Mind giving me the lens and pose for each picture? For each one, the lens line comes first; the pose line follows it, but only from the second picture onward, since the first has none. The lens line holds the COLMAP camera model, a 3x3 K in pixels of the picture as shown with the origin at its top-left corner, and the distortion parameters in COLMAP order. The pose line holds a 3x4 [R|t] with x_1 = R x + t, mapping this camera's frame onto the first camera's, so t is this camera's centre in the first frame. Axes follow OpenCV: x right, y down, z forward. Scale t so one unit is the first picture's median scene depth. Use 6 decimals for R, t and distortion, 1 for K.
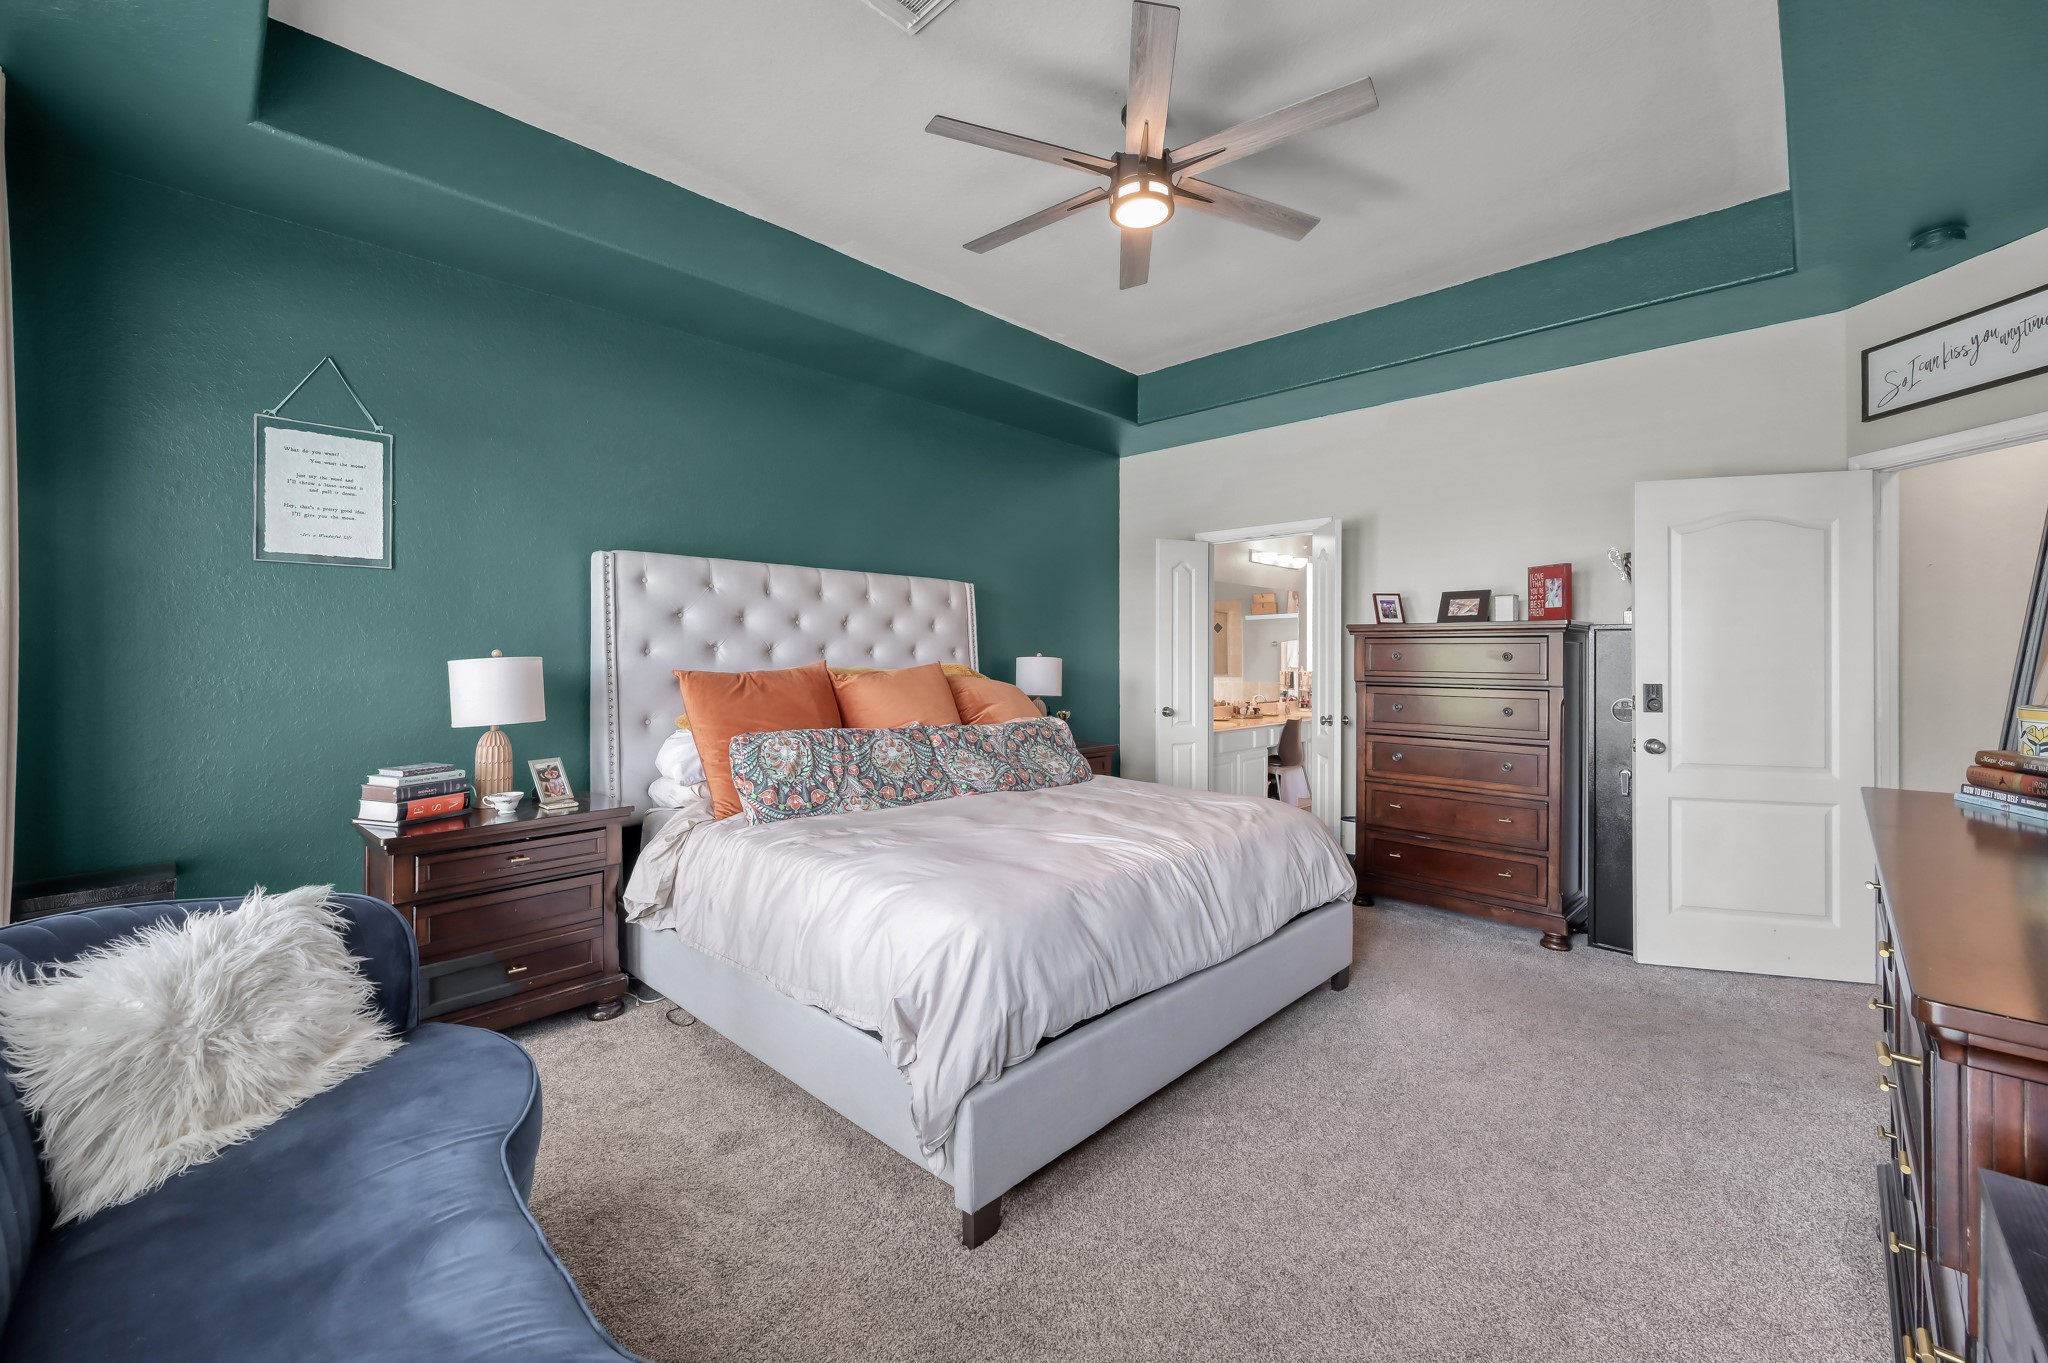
lens RADIAL K [[819.0, 0, 1026.8], [0, 819.0, 672.6], [0, 0, 1]] dist [0.000594, 0.000075]
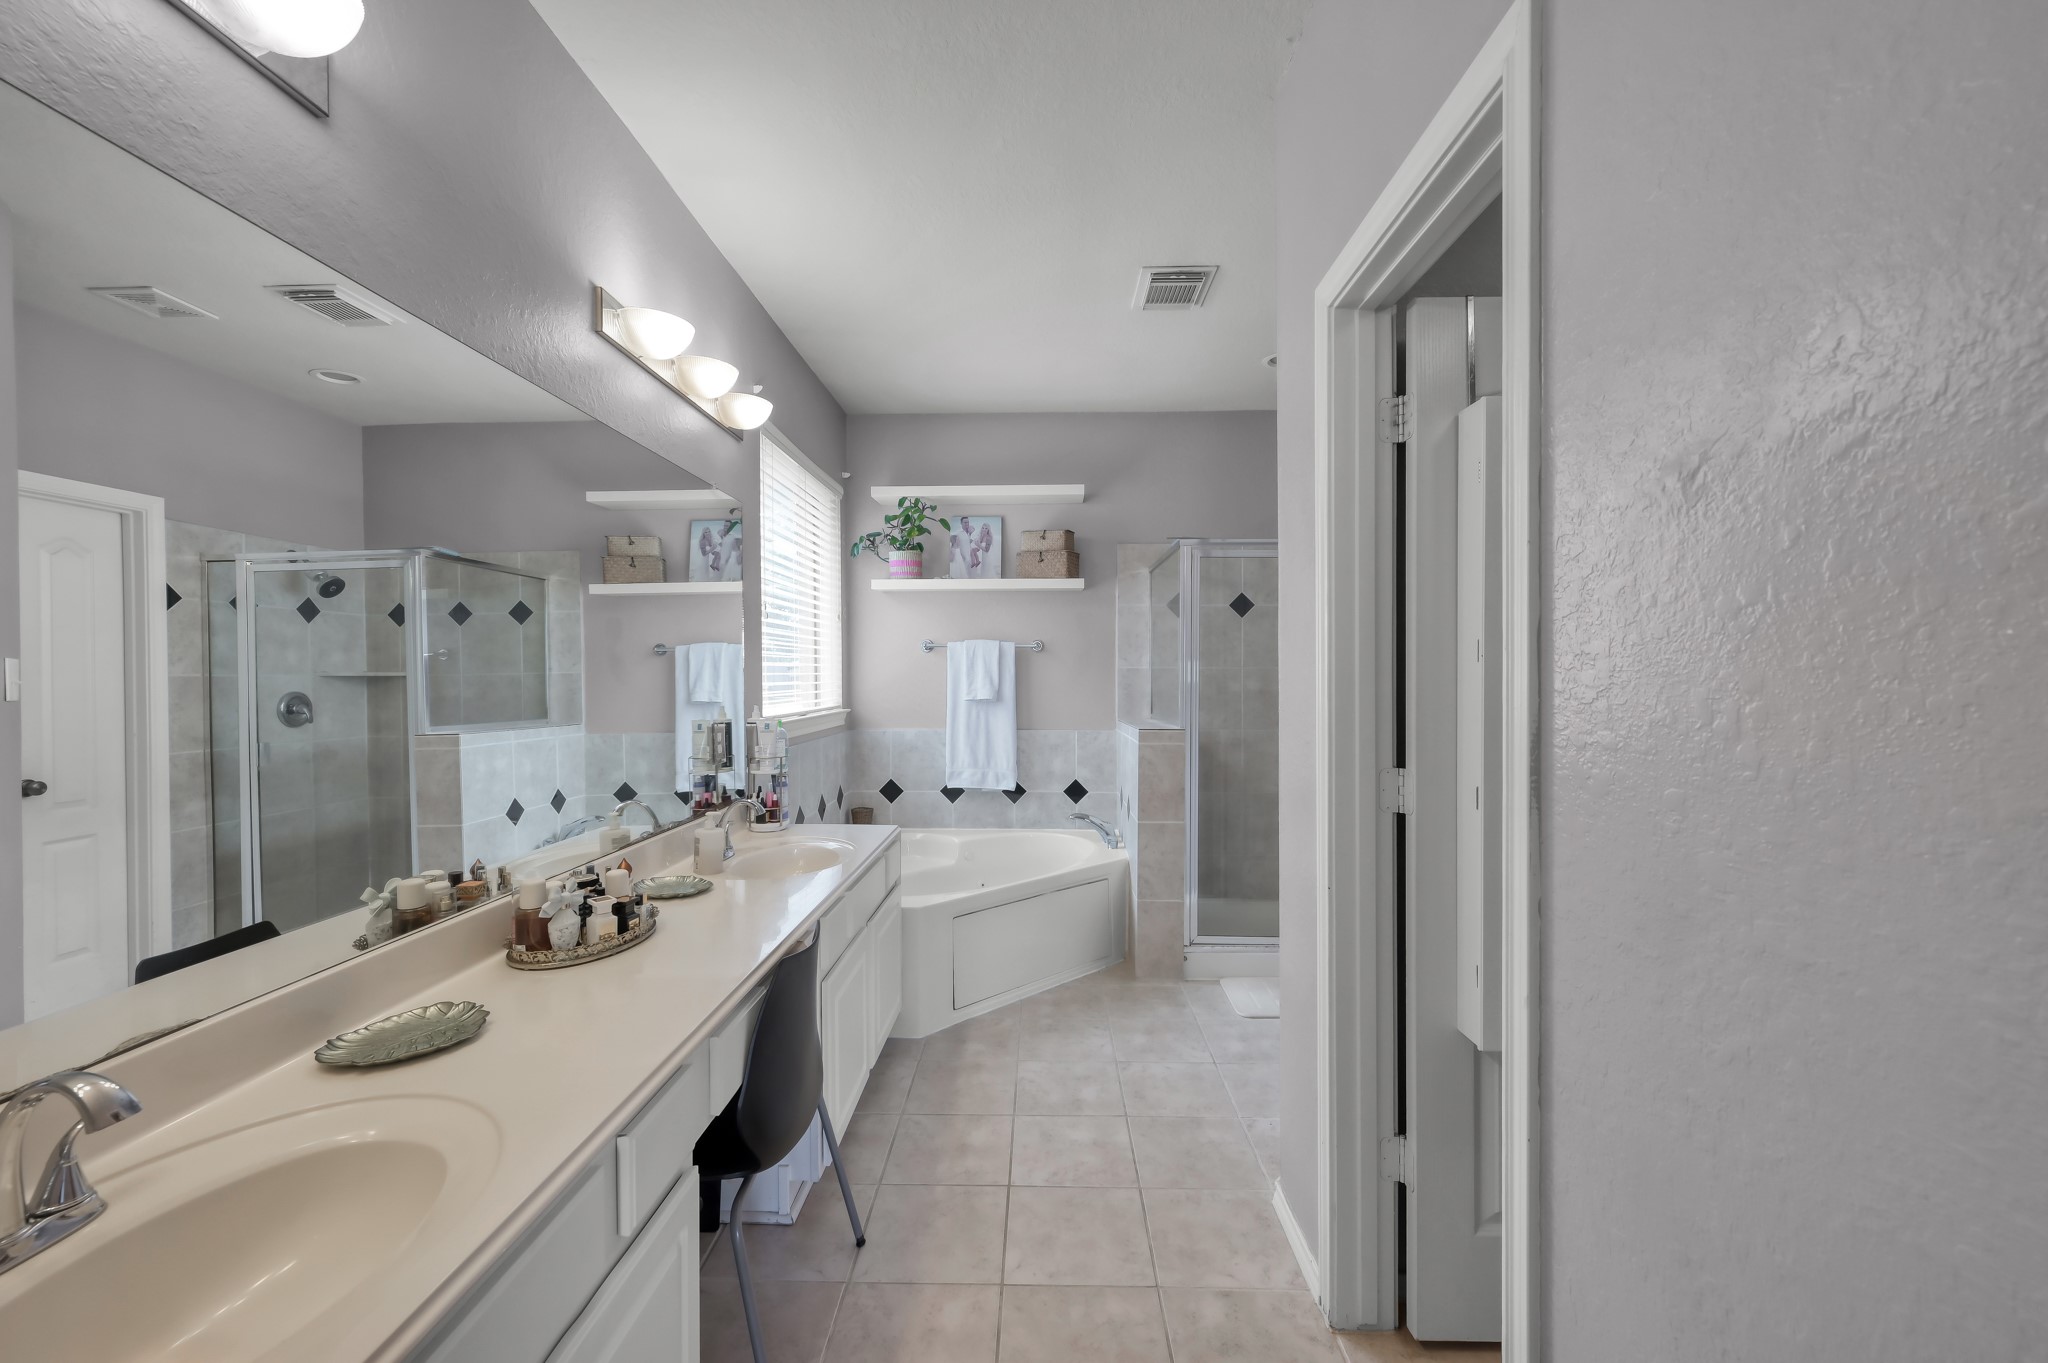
lens RADIAL K [[819.0, 0, 1026.8], [0, 819.0, 672.6], [0, 0, 1]] dist [0.000594, 0.000075]
pose [[0.737805, -0.003560, 0.675005, 0.173323], [0.016538, 0.999781, -0.012804, -0.016000], [-0.674811, 0.020610, 0.737702, 0.627725]]
